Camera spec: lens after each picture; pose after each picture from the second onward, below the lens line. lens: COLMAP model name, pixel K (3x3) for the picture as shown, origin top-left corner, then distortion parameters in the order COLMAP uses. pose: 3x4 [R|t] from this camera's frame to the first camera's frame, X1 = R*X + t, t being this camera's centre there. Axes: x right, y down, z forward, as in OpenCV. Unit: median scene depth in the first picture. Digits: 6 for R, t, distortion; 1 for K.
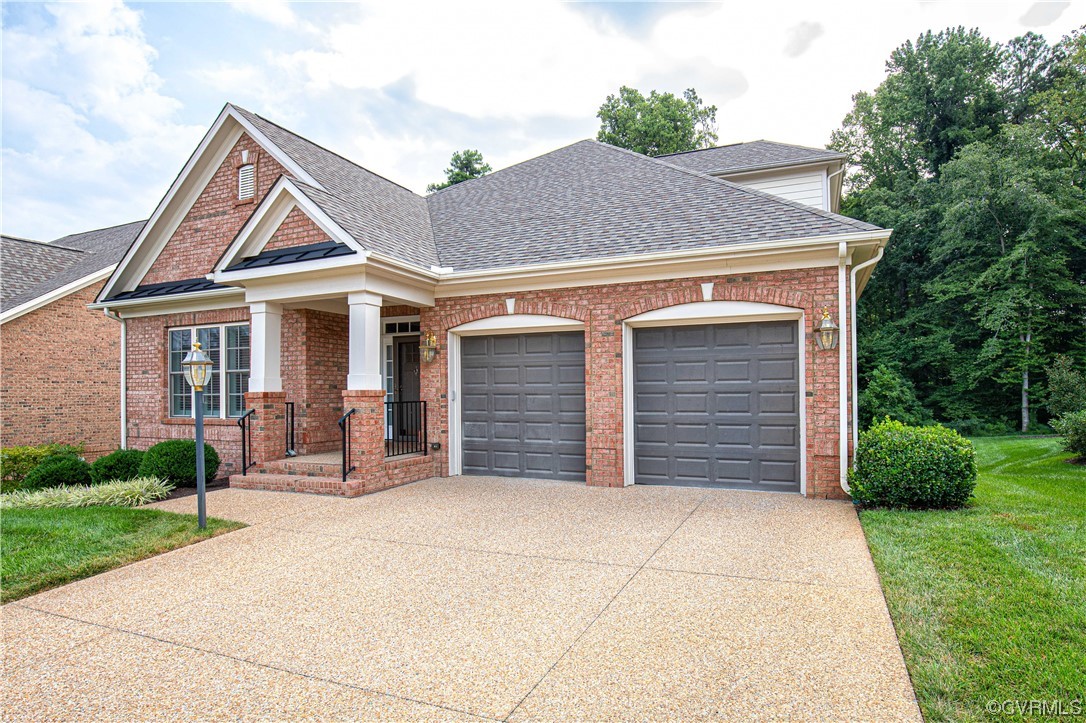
lens RADIAL K [[591.5, 0, 547.0], [0, 591.5, 385.6], [0, 0, 1]] dist [-0.022373, -0.000154]
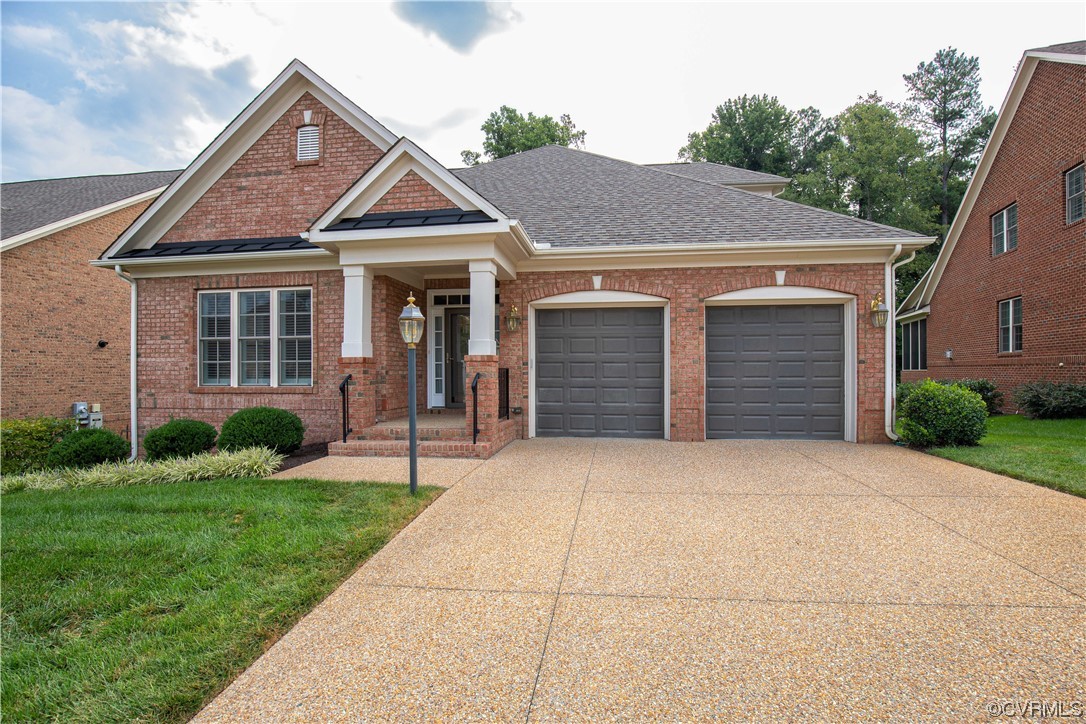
lens RADIAL K [[515.2, 0, 543.1], [0, 515.2, 370.5], [0, 0, 1]] dist [-0.033860, 0.000799]
pose [[0.964911, 0.005942, 0.262510, -0.401499], [-0.007647, 0.999956, 0.005477, 0.025425], [-0.262466, -0.007292, 0.964914, 0.092732]]
